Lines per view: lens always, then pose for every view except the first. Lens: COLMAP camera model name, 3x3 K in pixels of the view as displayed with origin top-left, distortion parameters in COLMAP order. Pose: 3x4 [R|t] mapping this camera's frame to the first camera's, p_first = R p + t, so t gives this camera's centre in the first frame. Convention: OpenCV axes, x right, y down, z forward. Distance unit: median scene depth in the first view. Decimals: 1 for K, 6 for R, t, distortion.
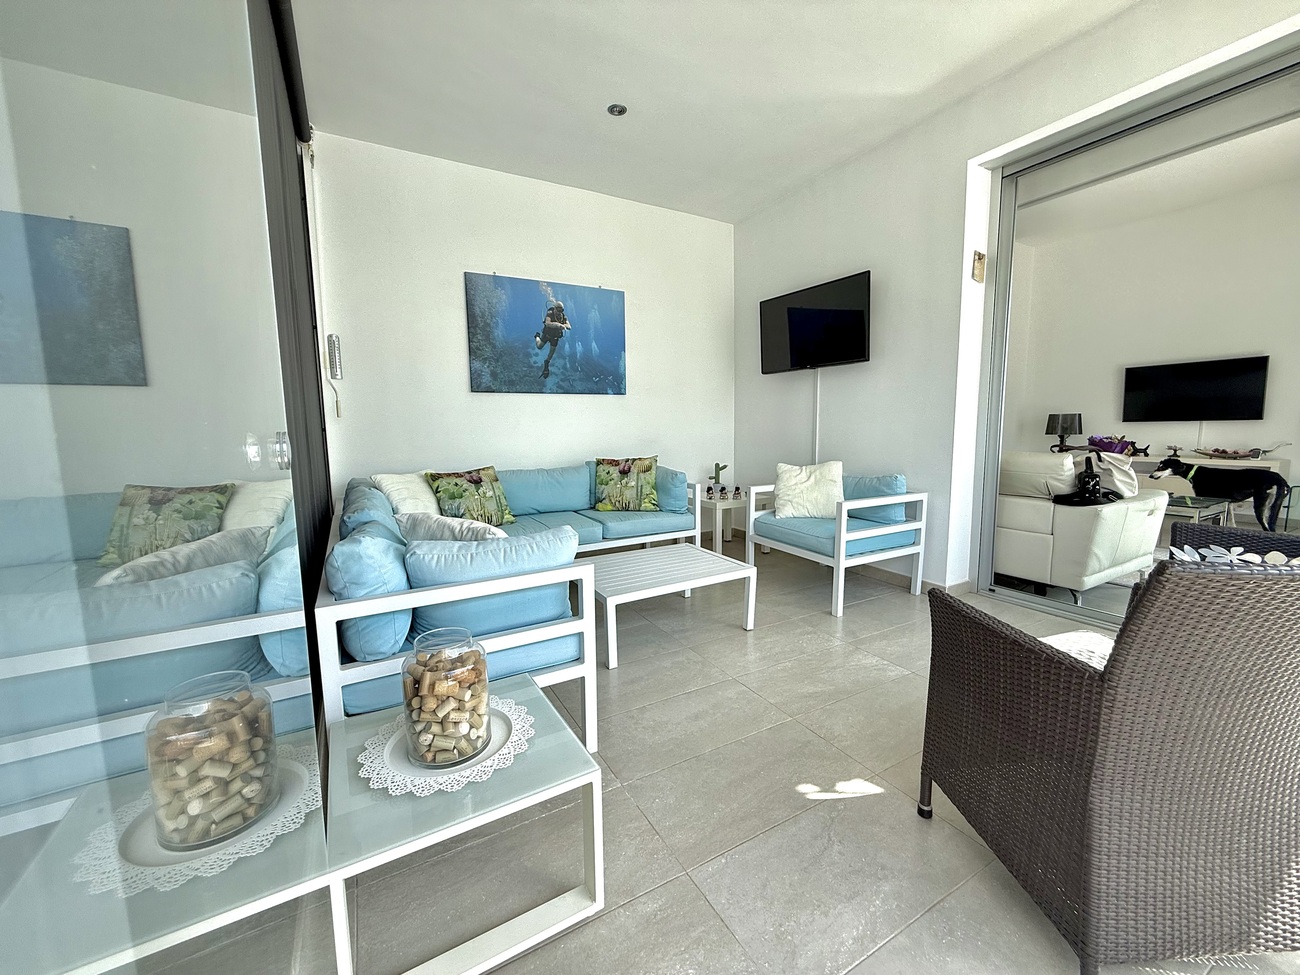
lens RADIAL K [[520.5, 0, 649.7], [0, 520.5, 484.7], [0, 0, 1]] dist [-0.000555, 0.000496]
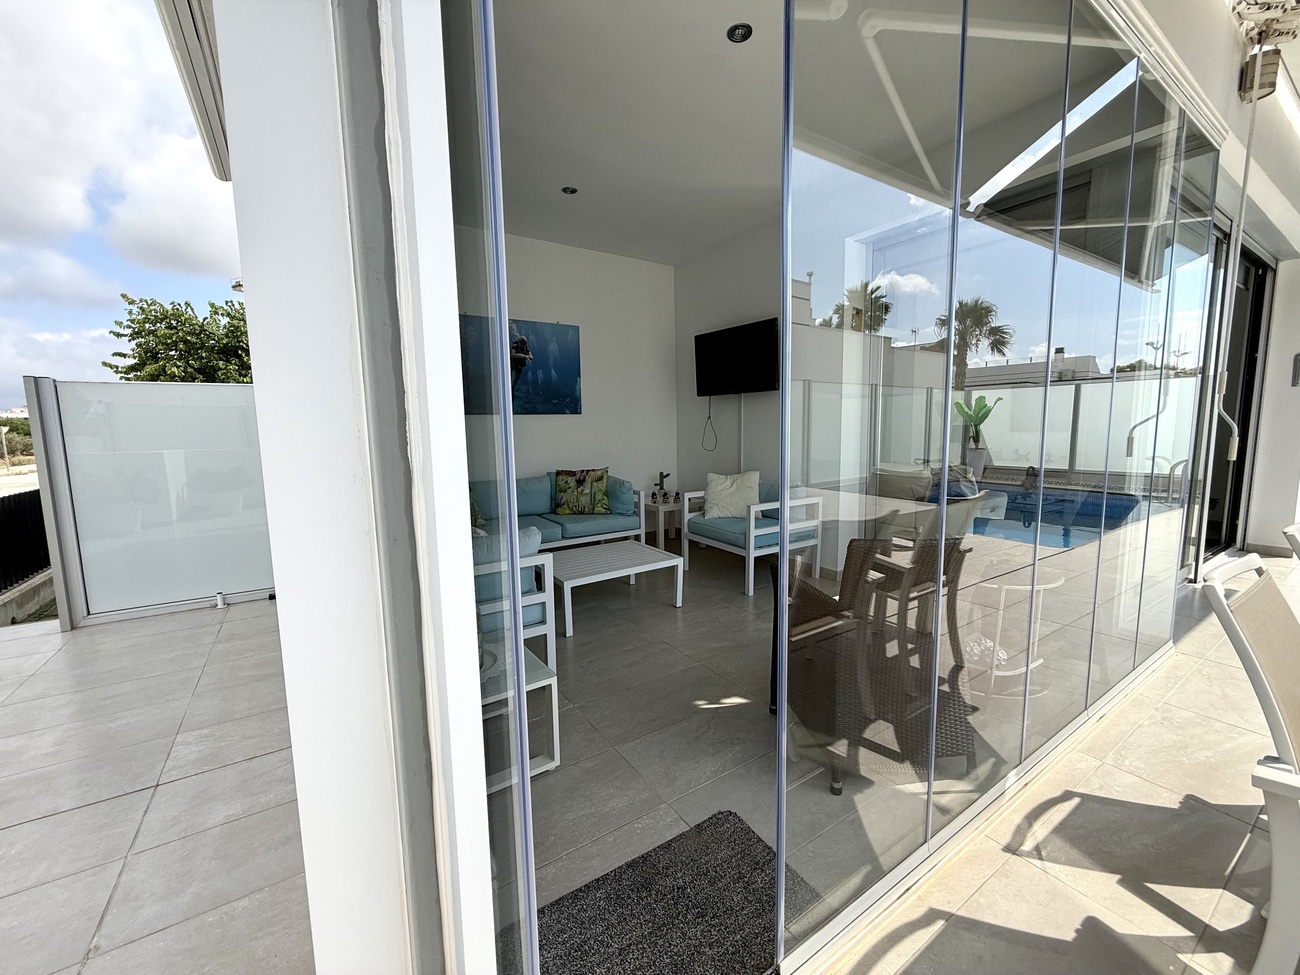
lens RADIAL K [[520.5, 0, 654.2], [0, 520.5, 487.5], [0, 0, 1]] dist [-0.000555, 0.000496]
pose [[0.996905, -0.009431, 0.078043, 0.028433], [0.009181, 0.999951, 0.003566, -0.013743], [-0.078073, -0.002838, 0.996944, -0.205033]]
